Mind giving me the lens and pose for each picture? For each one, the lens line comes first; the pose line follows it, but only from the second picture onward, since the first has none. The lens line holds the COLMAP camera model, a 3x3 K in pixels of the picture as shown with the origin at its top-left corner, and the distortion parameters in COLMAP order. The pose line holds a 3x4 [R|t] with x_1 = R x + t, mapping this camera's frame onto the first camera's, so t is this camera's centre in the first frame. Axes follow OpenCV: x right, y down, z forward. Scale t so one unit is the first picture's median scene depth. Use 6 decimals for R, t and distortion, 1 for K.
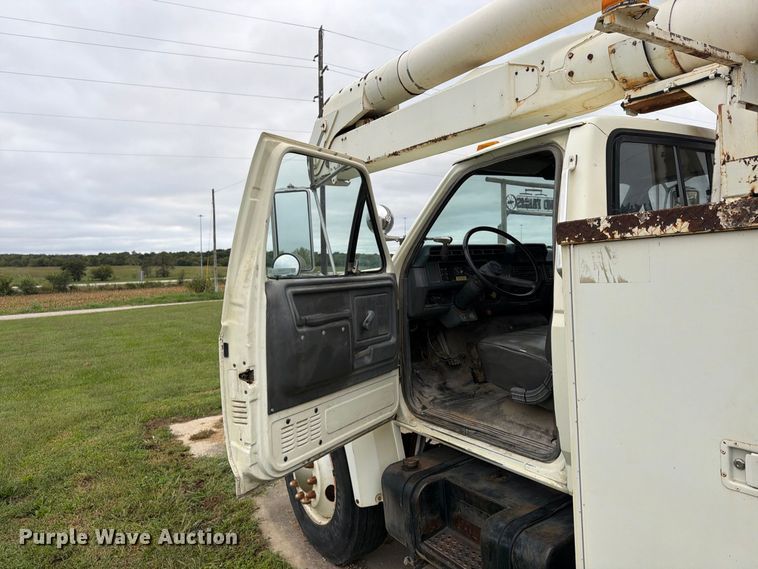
lens RADIAL K [[543.4, 0, 355.8], [0, 543.4, 276.7], [0, 0, 1]] dist [0.015798, -0.022984]
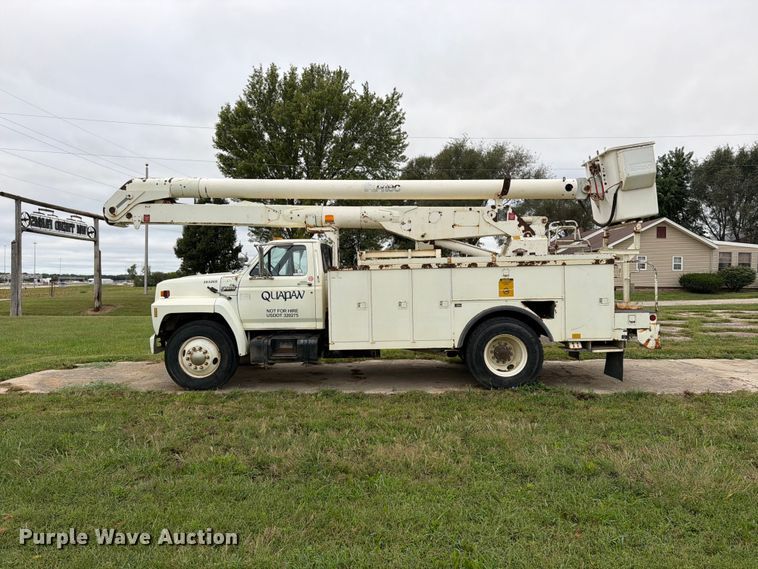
lens RADIAL K [[541.3, 0, 393.6], [0, 541.3, 278.9], [0, 0, 1]] dist [0.037315, -0.001761]
pose [[0.536613, 0.028763, 0.843338, -0.166386], [0.002194, 0.999368, -0.035480, 0.009237], [-0.843826, 0.020889, 0.536211, -0.104011]]
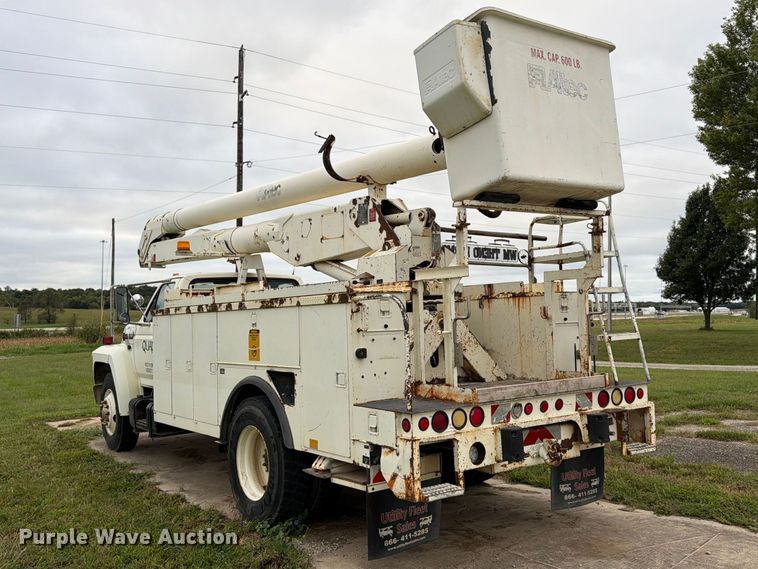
lens RADIAL K [[744.1, 0, 382.6], [0, 744.1, 283.3], [0, 0, 1]] dist [0.022512, 0.000000]
pose [[0.996655, 0.021866, 0.078741, 0.076397], [-0.017127, 0.998030, -0.060354, -0.000040], [-0.079906, 0.058804, 0.995066, -0.210960]]
